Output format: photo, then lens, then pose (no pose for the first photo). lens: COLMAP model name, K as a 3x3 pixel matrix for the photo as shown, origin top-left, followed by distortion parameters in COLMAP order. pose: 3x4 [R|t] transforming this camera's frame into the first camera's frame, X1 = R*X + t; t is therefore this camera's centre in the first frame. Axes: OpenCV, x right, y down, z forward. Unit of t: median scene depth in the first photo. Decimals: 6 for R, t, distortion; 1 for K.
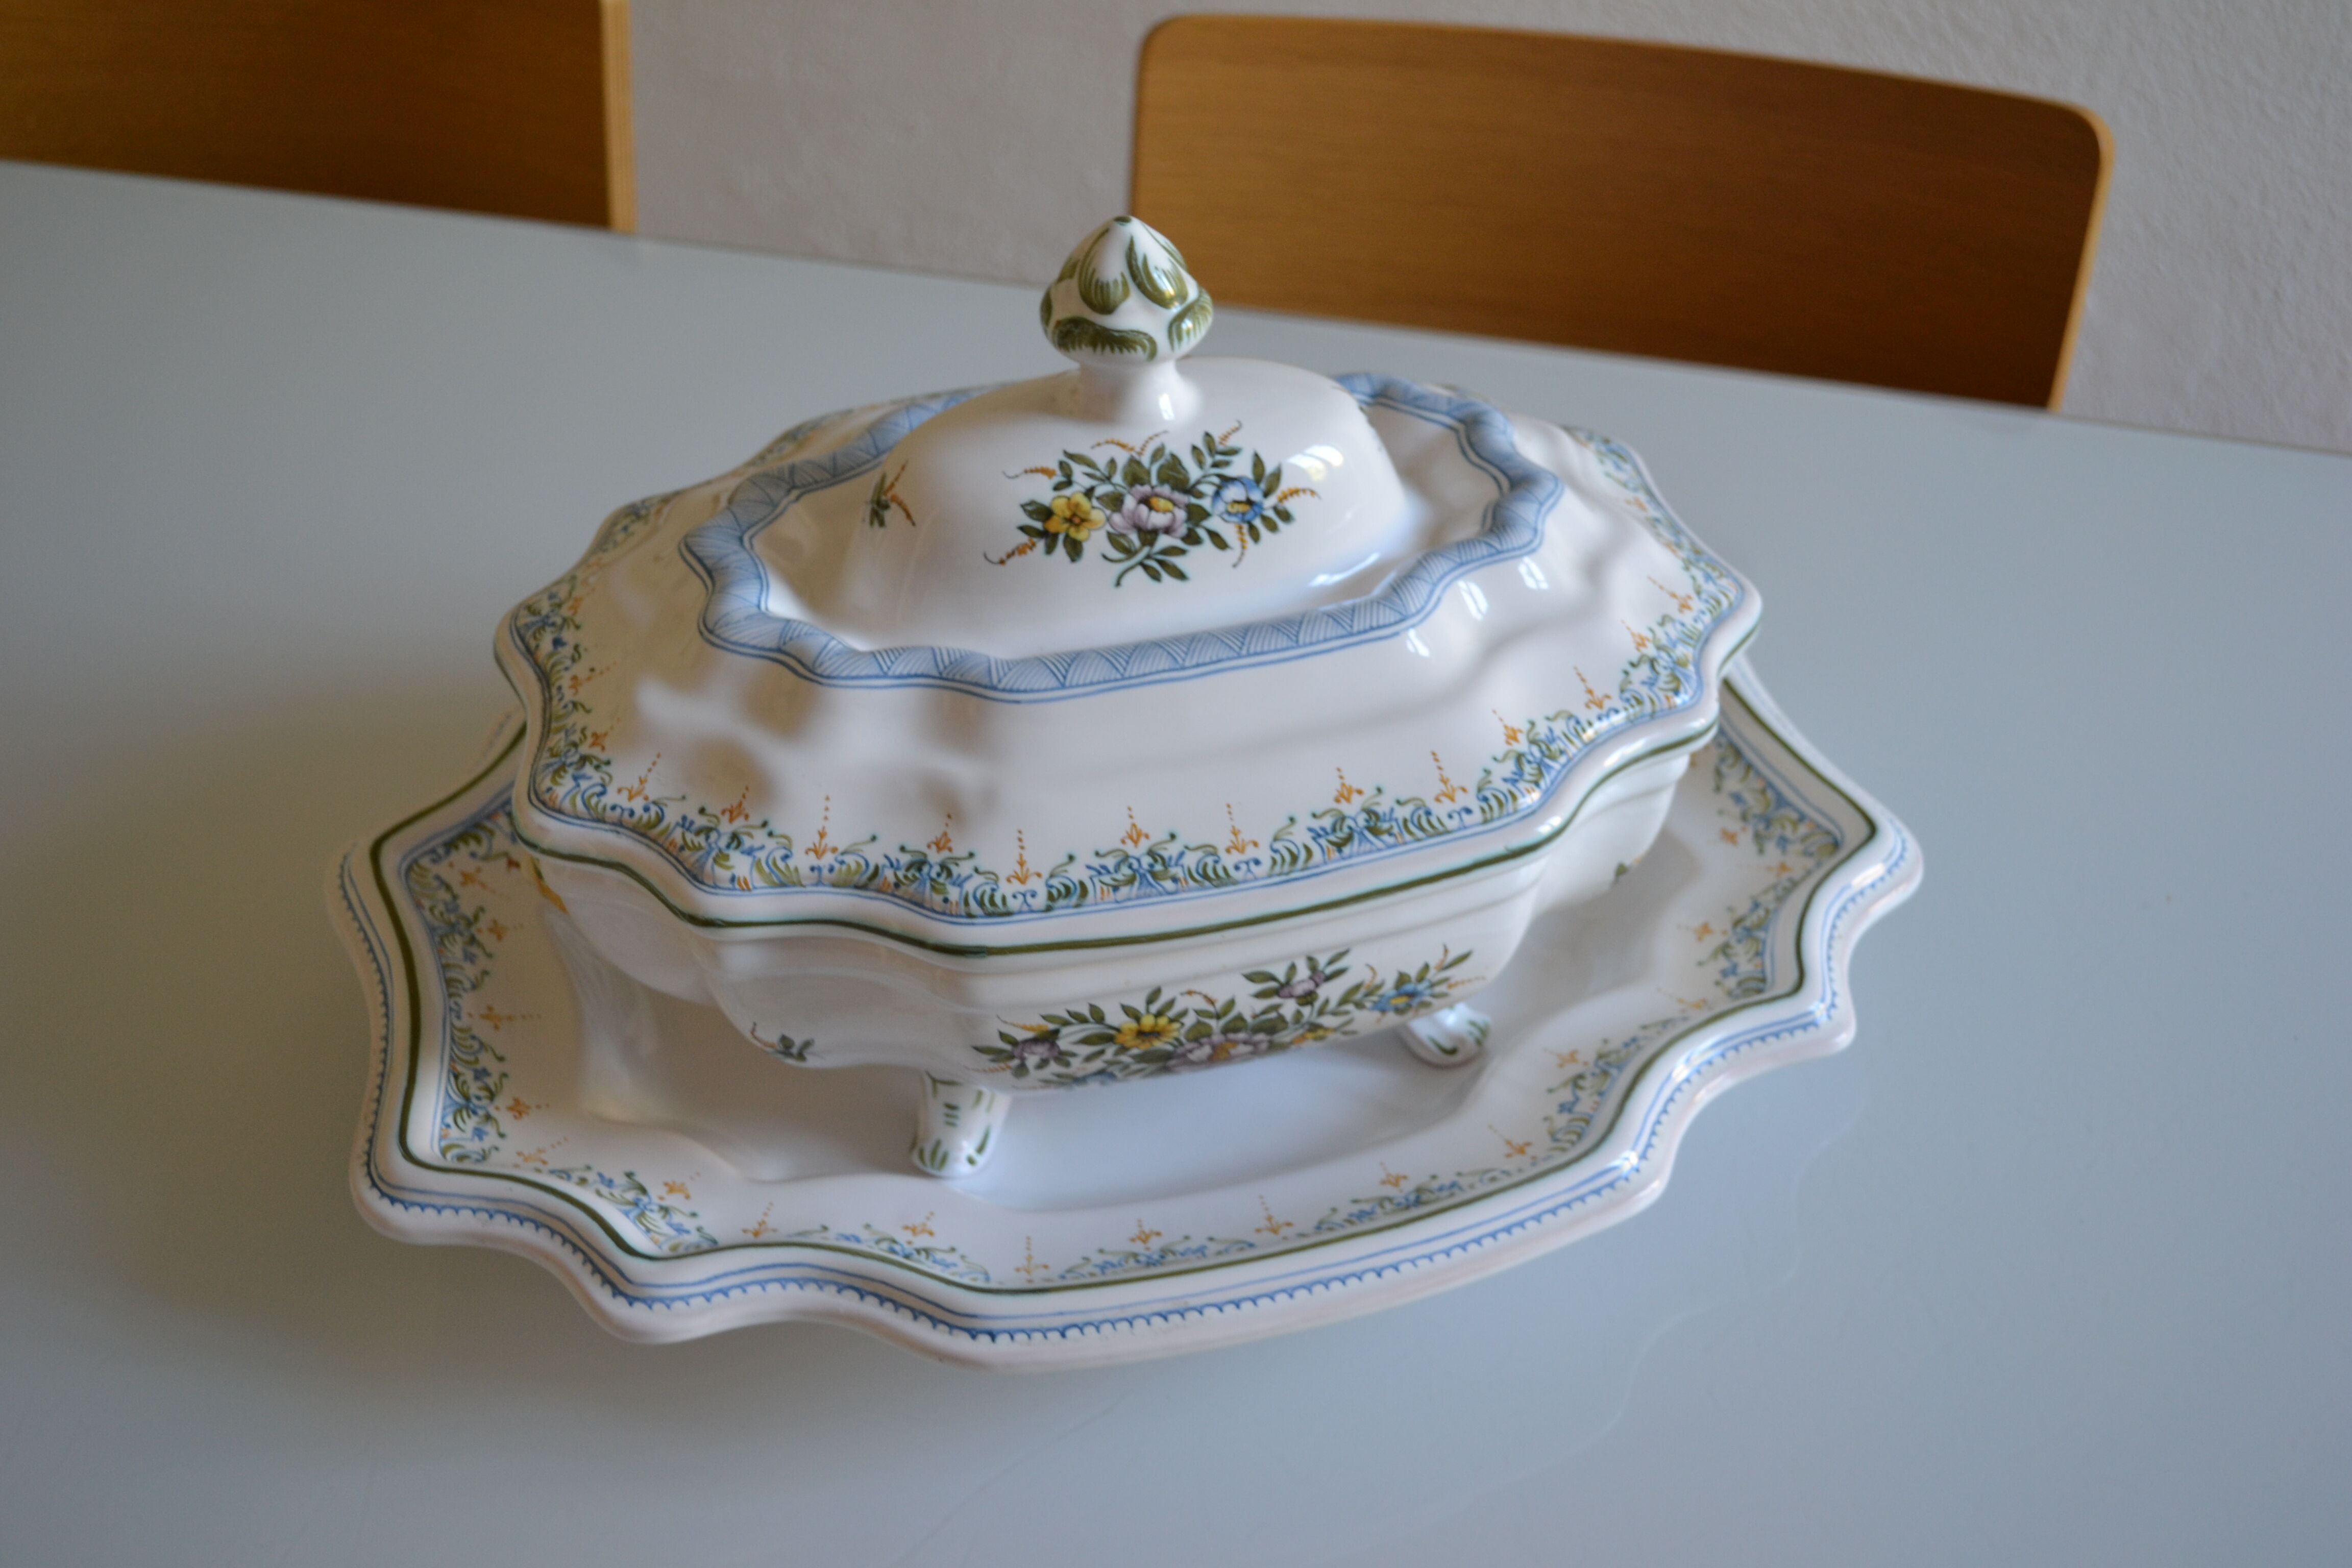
lens RADIAL K [[2520.0, 0, 1176.0], [0, 2520.0, 784.0], [0, 0, 1]] dist [-0.066412, 0.004660]
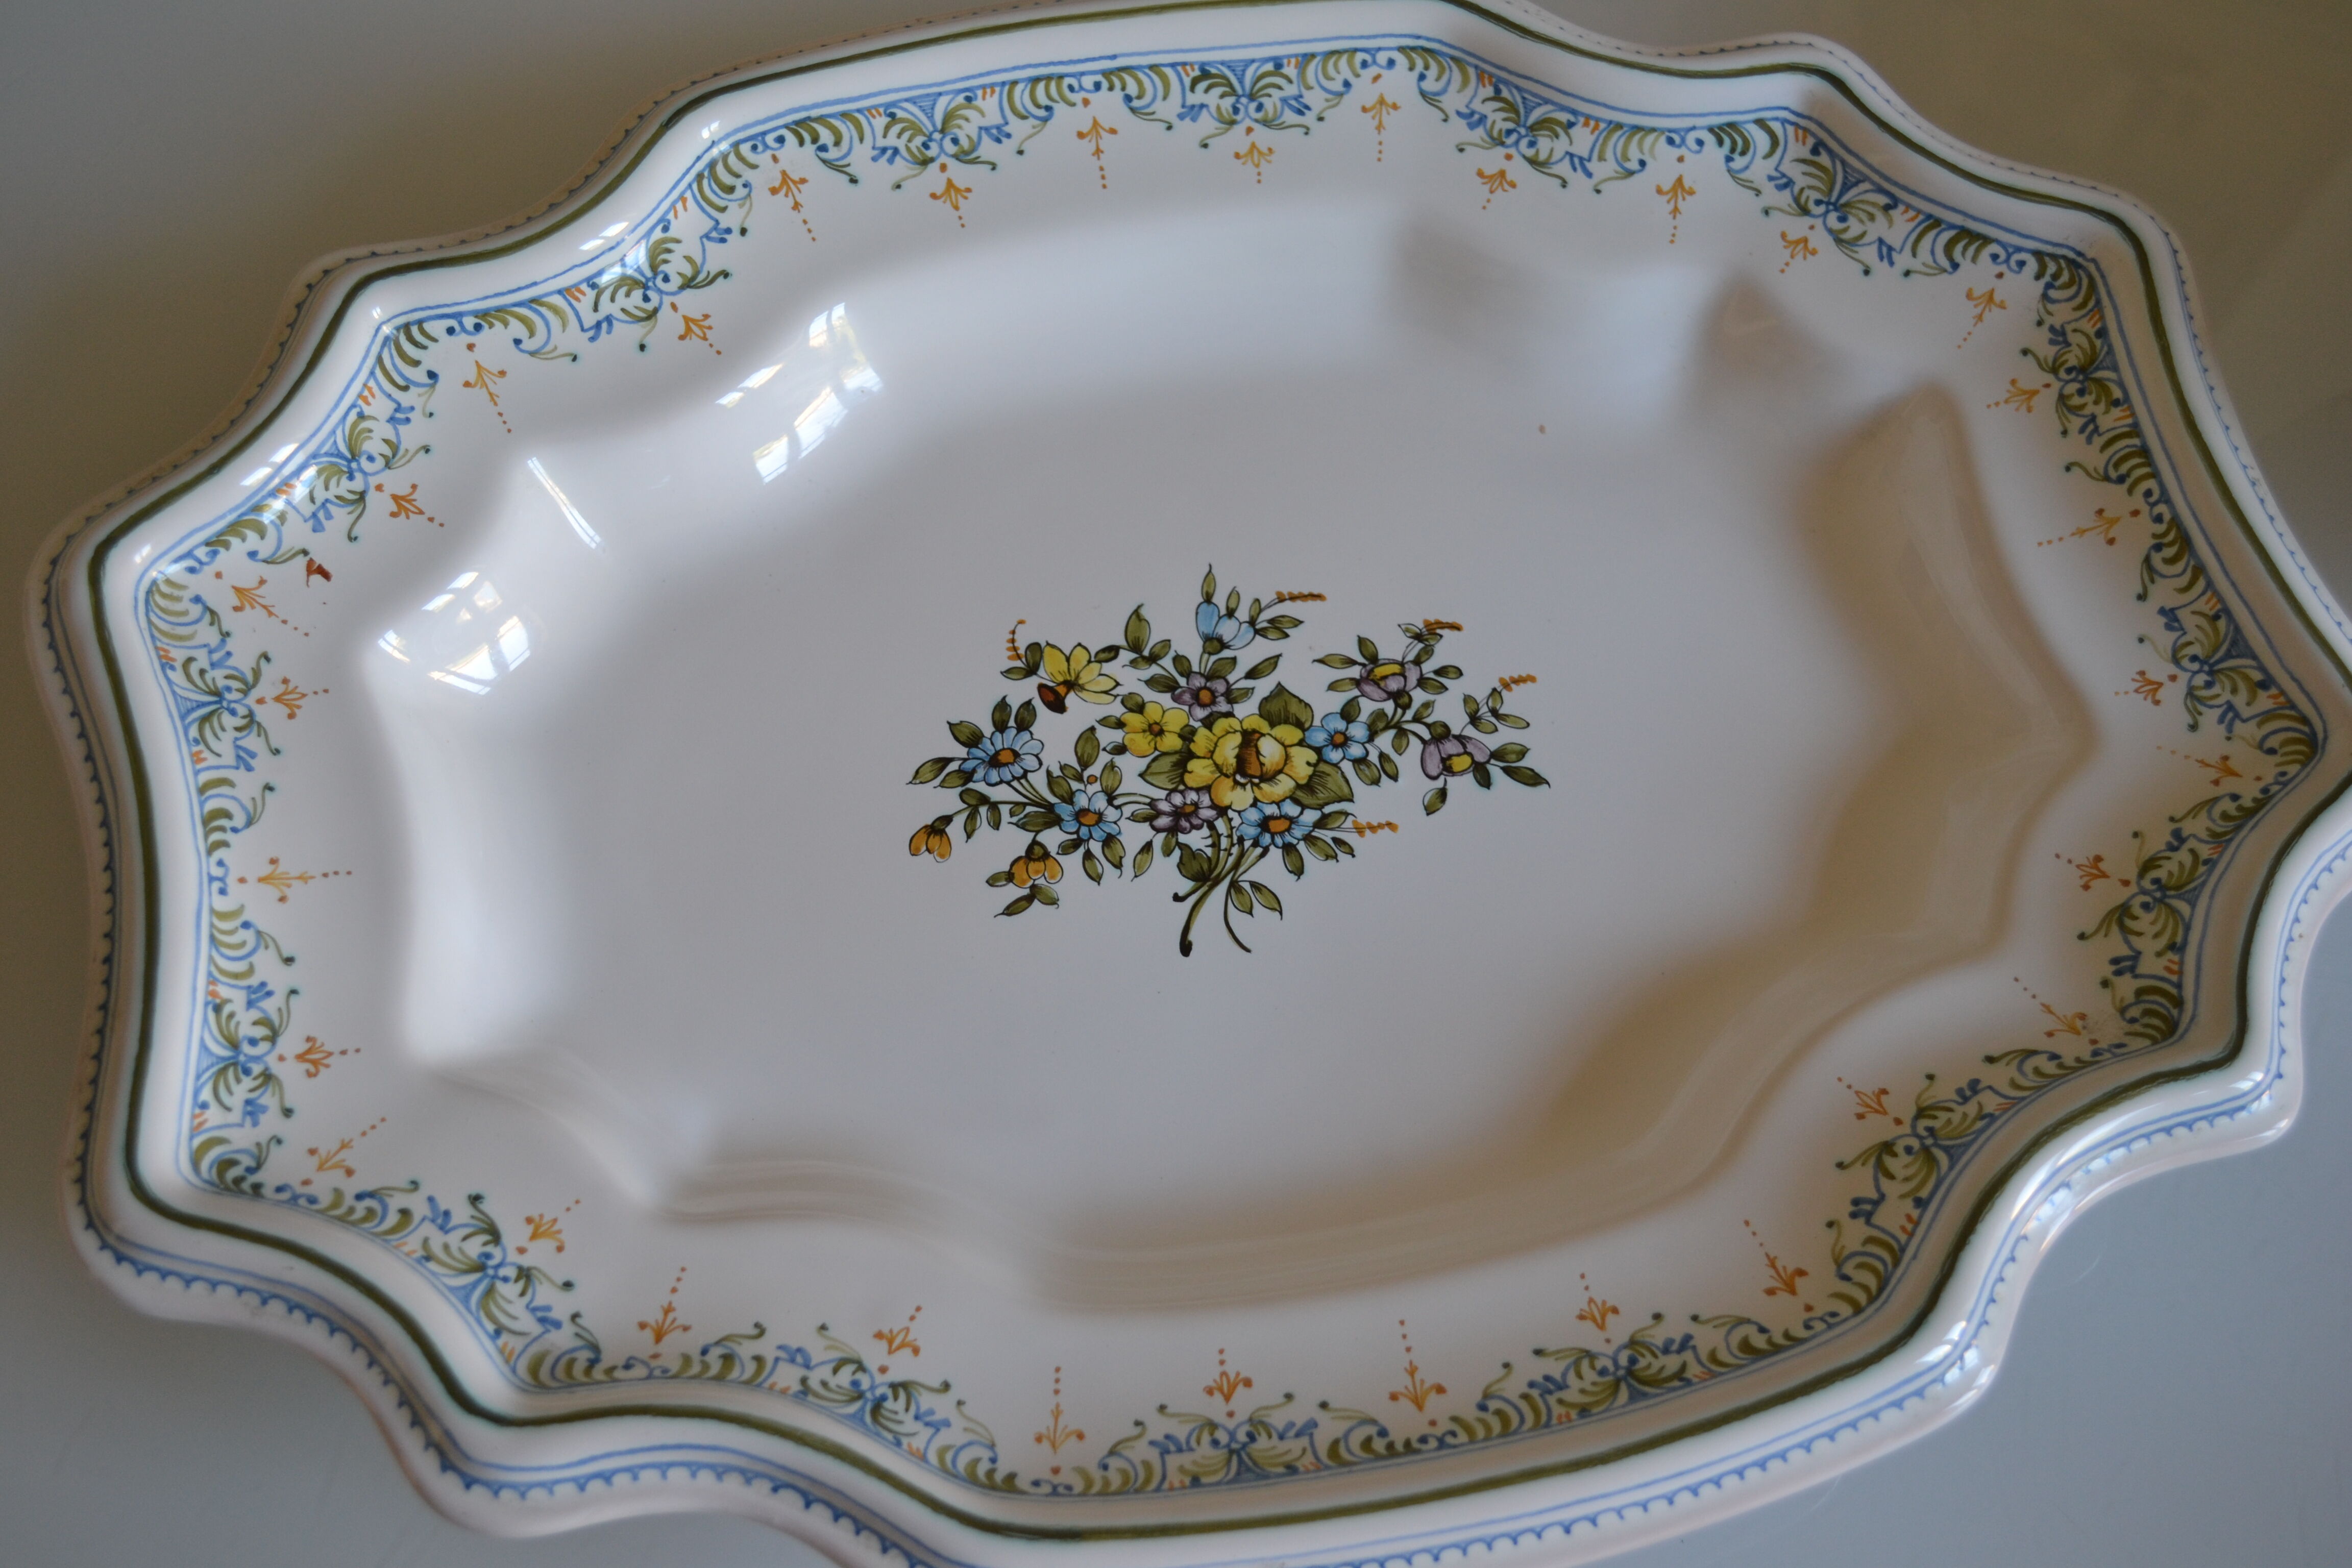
lens RADIAL K [[2632.5, 0, 1172.0], [0, 2632.5, 773.1], [0, 0, 1]] dist [-0.059372, 0.014969]
pose [[0.995398, 0.094665, 0.014864, -0.055165], [-0.092086, 0.902068, 0.421656, -0.275553], [0.026508, -0.421085, 0.906634, 0.434798]]
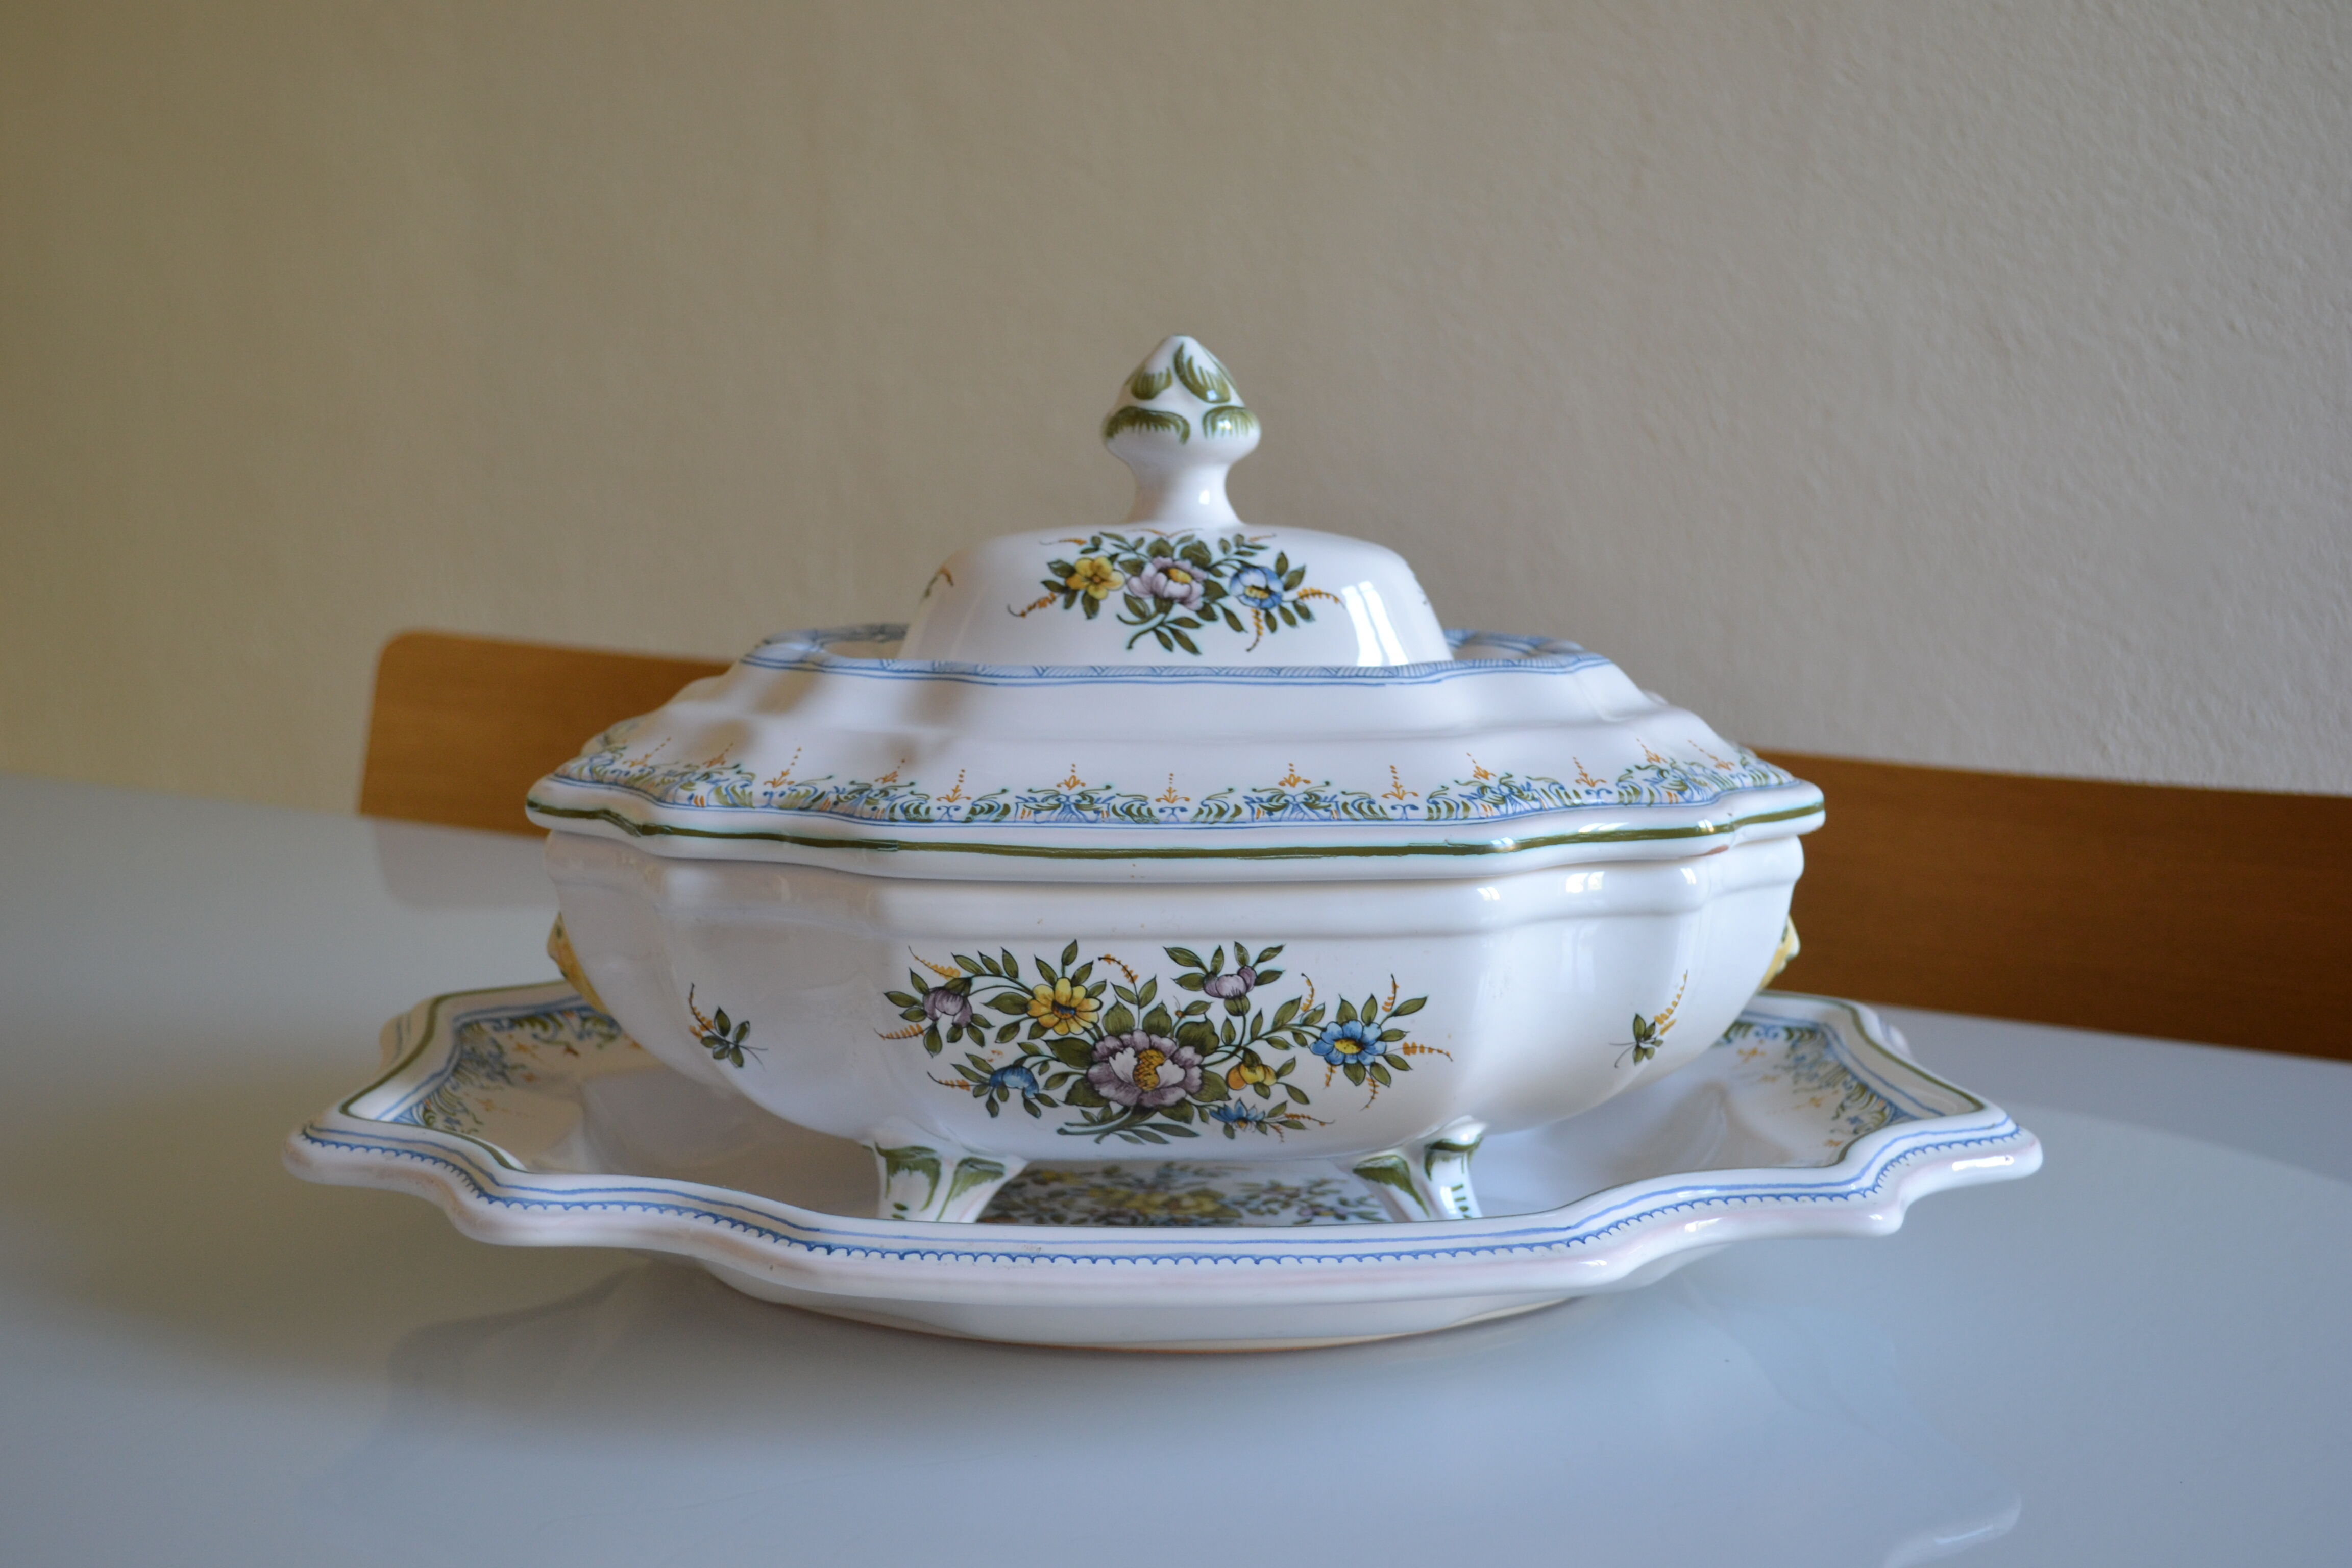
lens RADIAL K [[2974.7, 0, 1176.0], [0, 2974.7, 784.0], [0, 0, 1]] dist [-0.050576, 0.024901]
pose [[0.966104, 0.051223, -0.253022, 0.310236], [-0.172972, 0.856013, -0.487157, 0.566113], [0.191637, 0.514410, 0.835857, 0.012757]]
